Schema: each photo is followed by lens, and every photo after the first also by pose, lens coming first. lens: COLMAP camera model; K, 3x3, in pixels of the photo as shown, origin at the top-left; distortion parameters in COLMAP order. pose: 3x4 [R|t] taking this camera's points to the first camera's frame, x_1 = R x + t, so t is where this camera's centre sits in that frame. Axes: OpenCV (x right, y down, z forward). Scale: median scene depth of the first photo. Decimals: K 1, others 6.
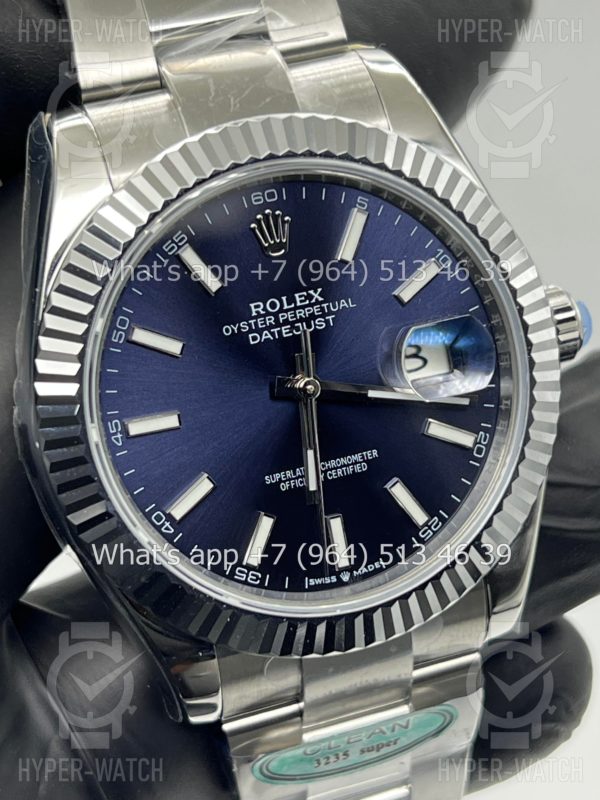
lens RADIAL K [[1841.6, 0, 295.0], [0, 1841.6, 394.9], [0, 0, 1]] dist [0.243150, 0.000000]
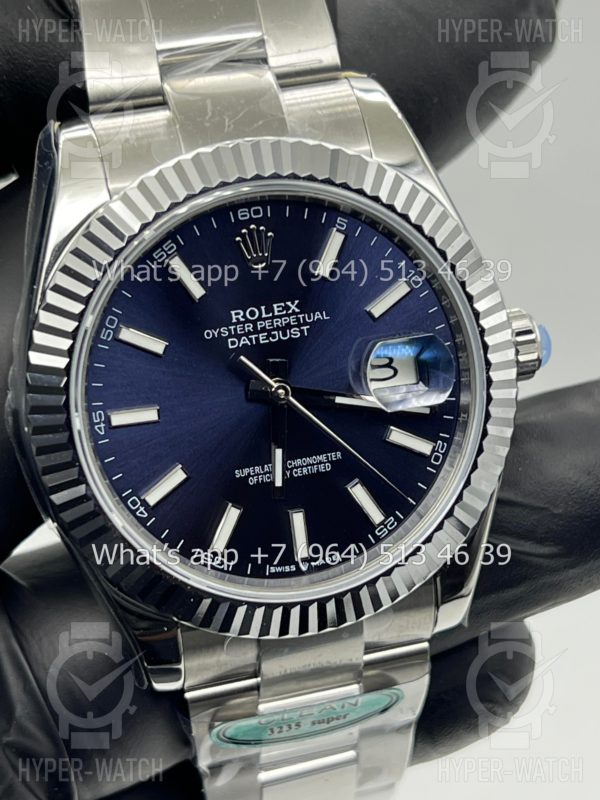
lens RADIAL K [[1841.6, 0, 299.6], [0, 1841.6, 394.7], [0, 0, 1]] dist [0.243150, 0.000000]
pose [[0.997494, 0.065512, -0.026710, 0.047475], [-0.064582, 0.997323, 0.034287, -0.039656], [0.028885, -0.032476, 0.999055, -0.080834]]
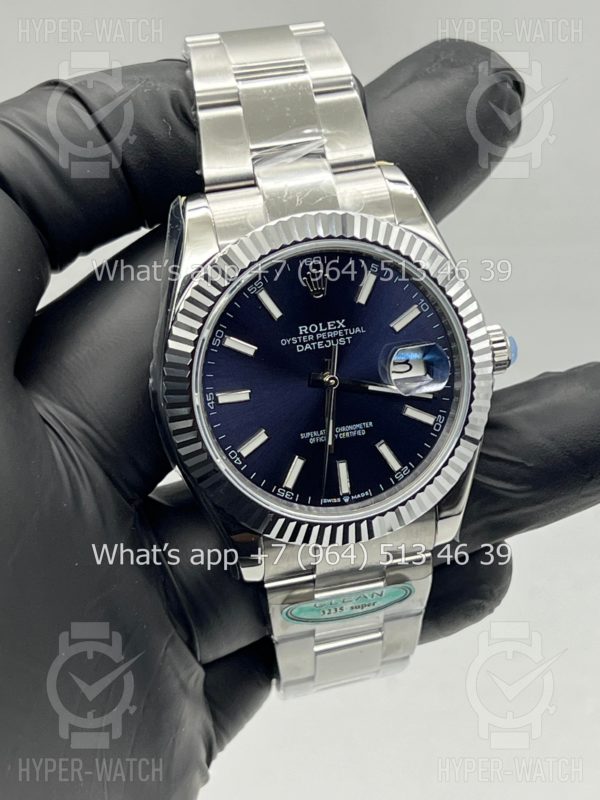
lens RADIAL K [[1841.6, 0, 301.4], [0, 1841.6, 400.7], [0, 0, 1]] dist [0.243150, 0.000000]
pose [[0.995859, 0.077352, -0.047762, 0.058819], [-0.074179, 0.995127, 0.064961, -0.088755], [0.052554, -0.061149, 0.996744, -0.600073]]
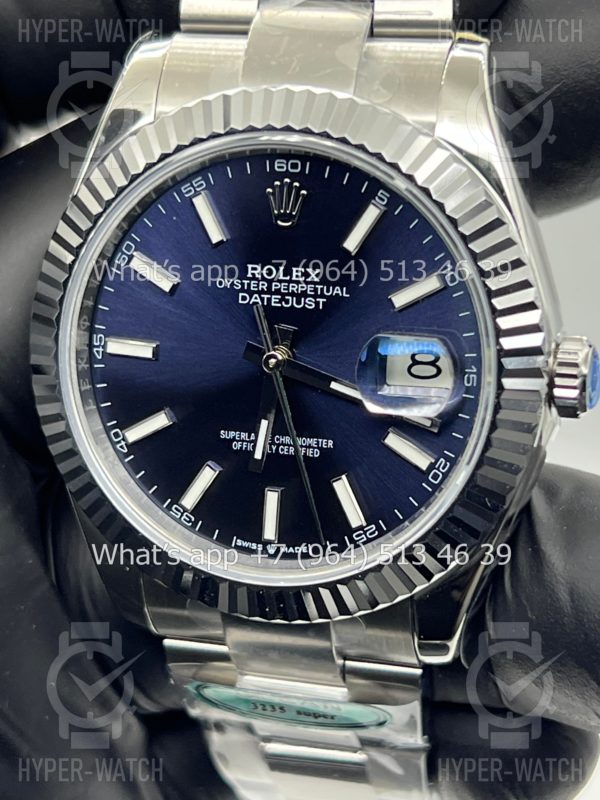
lens RADIAL K [[1841.6, 0, 298.7], [0, 1841.6, 400.4], [0, 0, 1]] dist [0.243150, 0.000000]
pose [[0.839381, 0.315568, -0.442556, 0.466458], [-0.267319, 0.948602, 0.169393, -0.156041], [0.473264, -0.023882, 0.880597, 0.117630]]
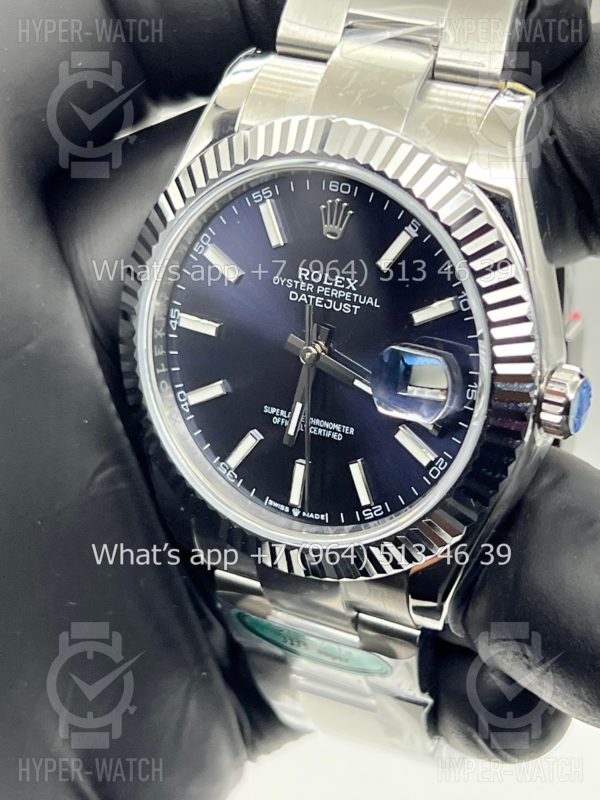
lens RADIAL K [[1841.6, 0, 301.4], [0, 1841.6, 395.6], [0, 0, 1]] dist [0.243150, 0.000000]
pose [[0.700117, 0.449452, -0.554823, 0.652974], [-0.338534, 0.893089, 0.296288, -0.319580], [0.628674, -0.019610, 0.777422, 0.091890]]
